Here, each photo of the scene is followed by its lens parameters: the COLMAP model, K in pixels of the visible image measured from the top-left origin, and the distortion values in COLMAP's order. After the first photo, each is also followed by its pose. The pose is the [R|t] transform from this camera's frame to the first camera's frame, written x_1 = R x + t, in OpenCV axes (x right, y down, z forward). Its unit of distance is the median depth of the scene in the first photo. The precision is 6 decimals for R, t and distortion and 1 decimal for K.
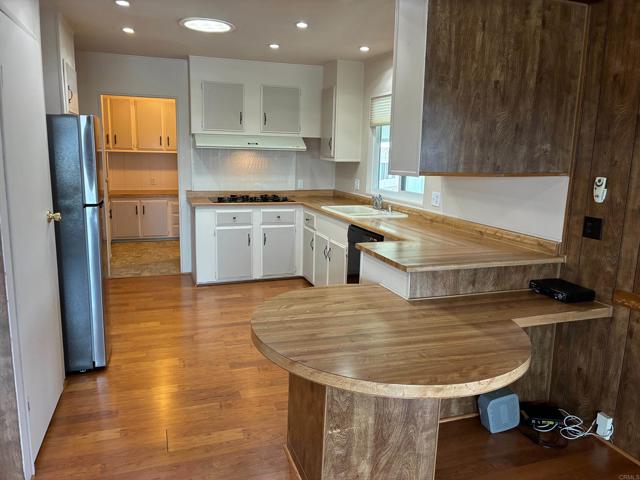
lens RADIAL K [[490.4, 0, 320.0], [0, 490.4, 240.0], [0, 0, 1]] dist [0.064473, -0.074848]
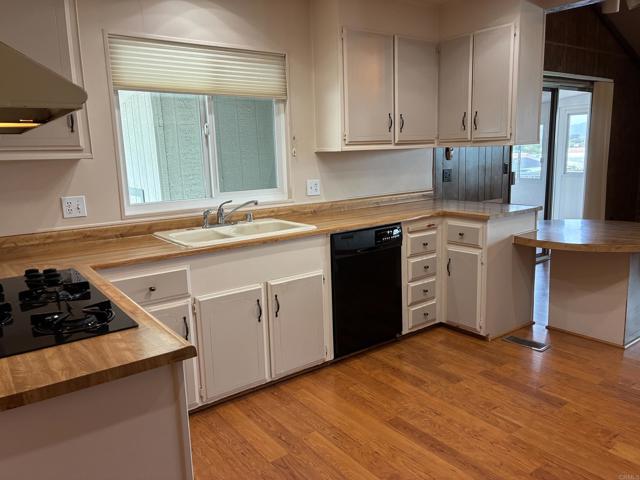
lens RADIAL K [[490.4, 0, 320.0], [0, 490.4, 240.0], [0, 0, 1]] dist [0.064473, -0.074848]
pose [[-0.306425, -0.181544, 0.934422, -0.477643], [0.195687, 0.948664, 0.248483, -0.162780], [-0.931563, 0.258996, -0.255168, 0.951000]]
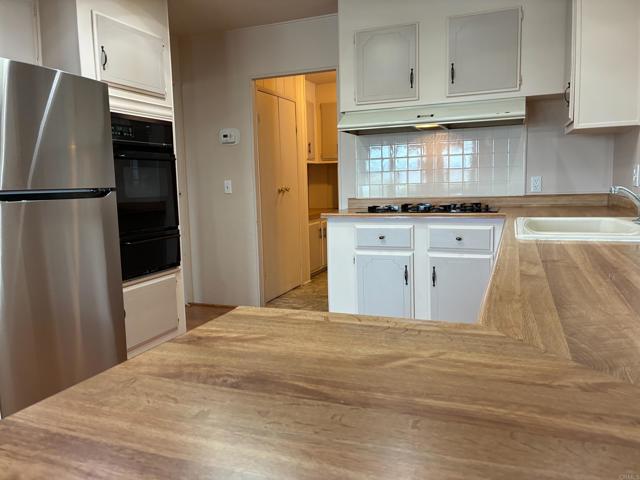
lens RADIAL K [[490.4, 0, 320.0], [0, 490.4, 240.0], [0, 0, 1]] dist [0.064473, -0.074848]
pose [[0.754340, 0.035087, -0.655545, 0.167918], [-0.075403, 0.996593, -0.033425, -0.014943], [0.652139, 0.074643, 0.754416, 0.474408]]
